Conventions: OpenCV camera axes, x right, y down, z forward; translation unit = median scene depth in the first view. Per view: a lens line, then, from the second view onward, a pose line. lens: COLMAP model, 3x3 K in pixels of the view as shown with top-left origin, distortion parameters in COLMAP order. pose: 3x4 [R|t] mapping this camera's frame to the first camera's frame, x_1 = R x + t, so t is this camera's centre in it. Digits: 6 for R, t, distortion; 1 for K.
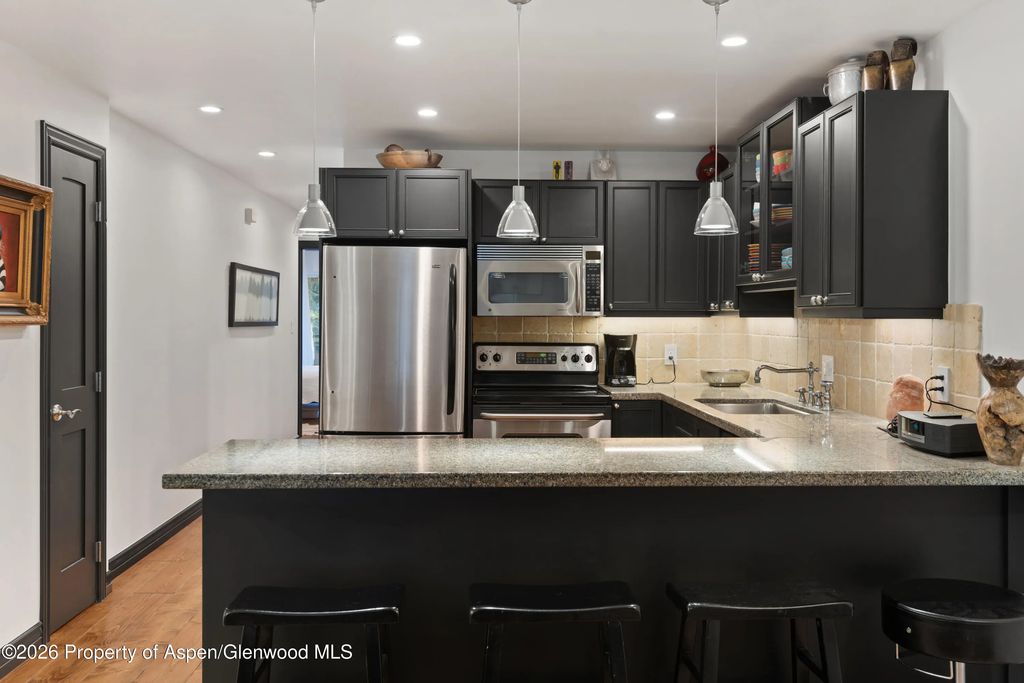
lens RADIAL K [[926.9, 0, 515.4], [0, 926.9, 314.6], [0, 0, 1]] dist [0.013534, -0.001304]
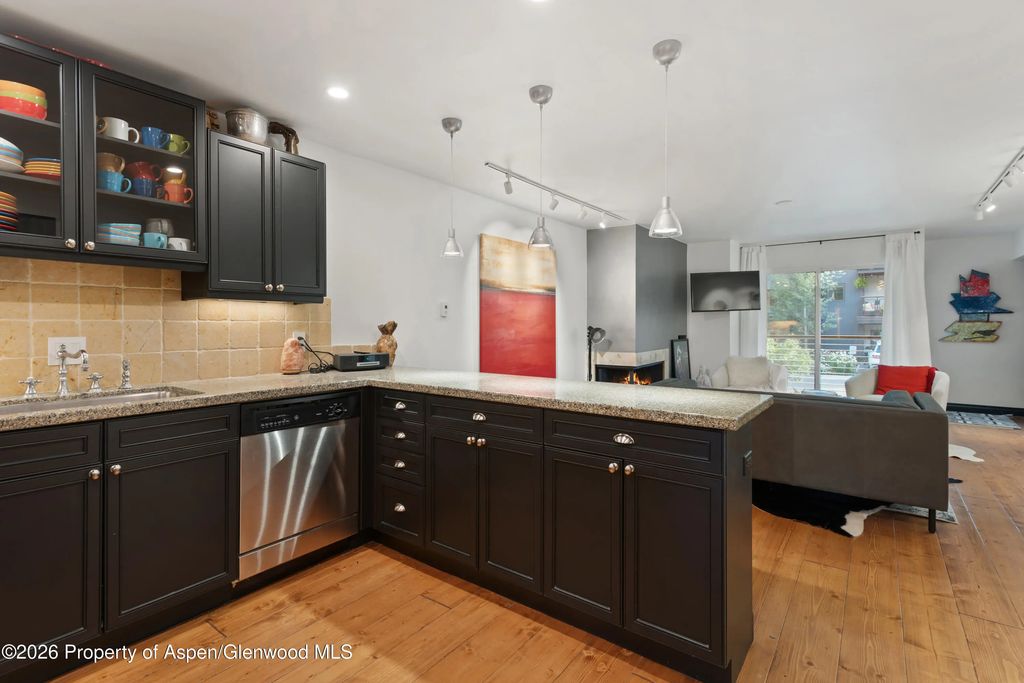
lens RADIAL K [[493.6, 0, 512.8], [0, 493.6, 325.8], [0, 0, 1]] dist [0.031851, 0.000087]
pose [[-0.784405, -0.008920, 0.620185, -0.283462], [-0.005958, 0.999959, 0.006848, 0.023528], [-0.620220, 0.001676, -0.784426, 0.978718]]
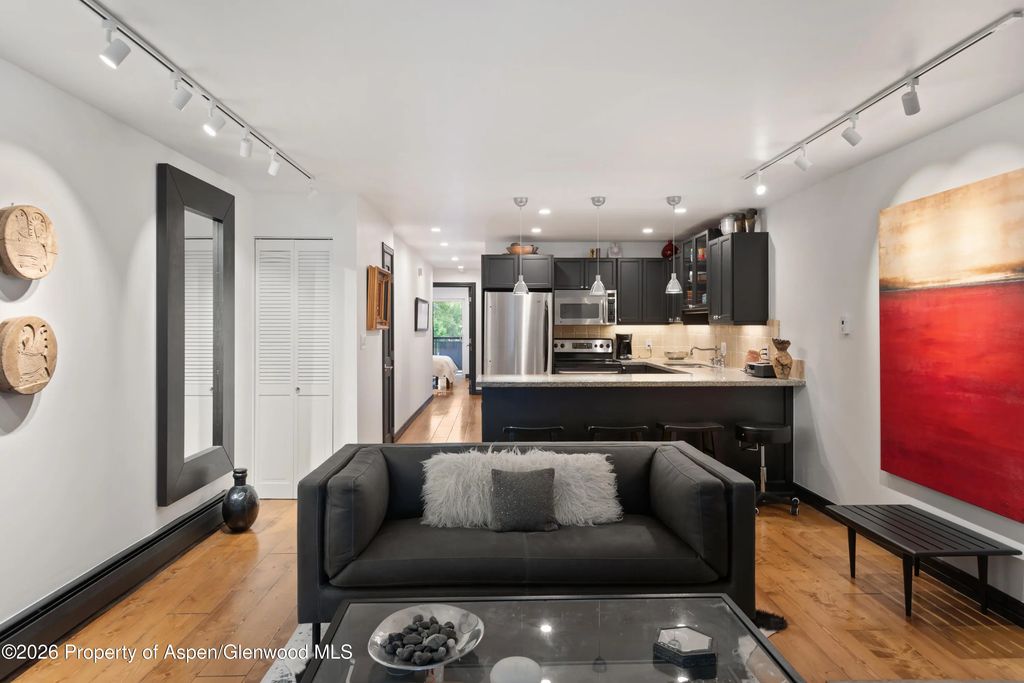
lens RADIAL K [[665.5, 0, 508.6], [0, 665.5, 324.3], [0, 0, 1]] dist [0.005007, 0.000537]
pose [[0.999789, -0.004868, -0.019962, -0.121053], [0.004877, 0.999988, 0.000418, -0.001302], [0.019959, -0.000515, 0.999801, -0.503964]]
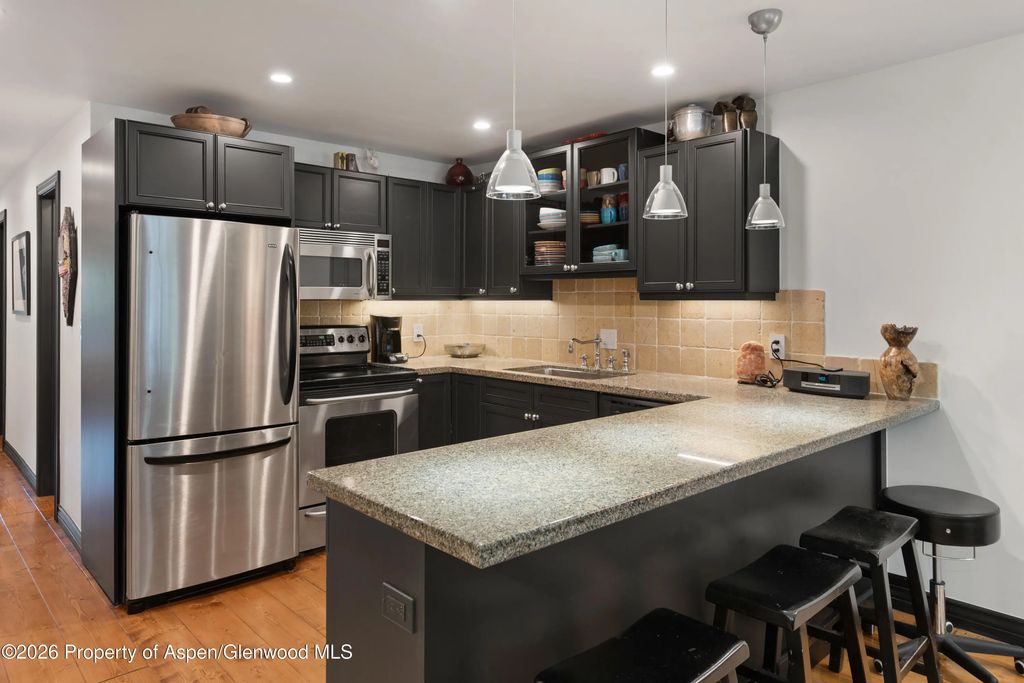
lens RADIAL K [[674.4, 0, 512.6], [0, 674.4, 305.9], [0, 0, 1]] dist [0.005640, 0.000311]
pose [[0.760200, -0.007606, 0.649644, -0.333772], [0.001365, 0.999948, 0.010111, 0.001328], [-0.649688, -0.006800, 0.760171, 0.320700]]
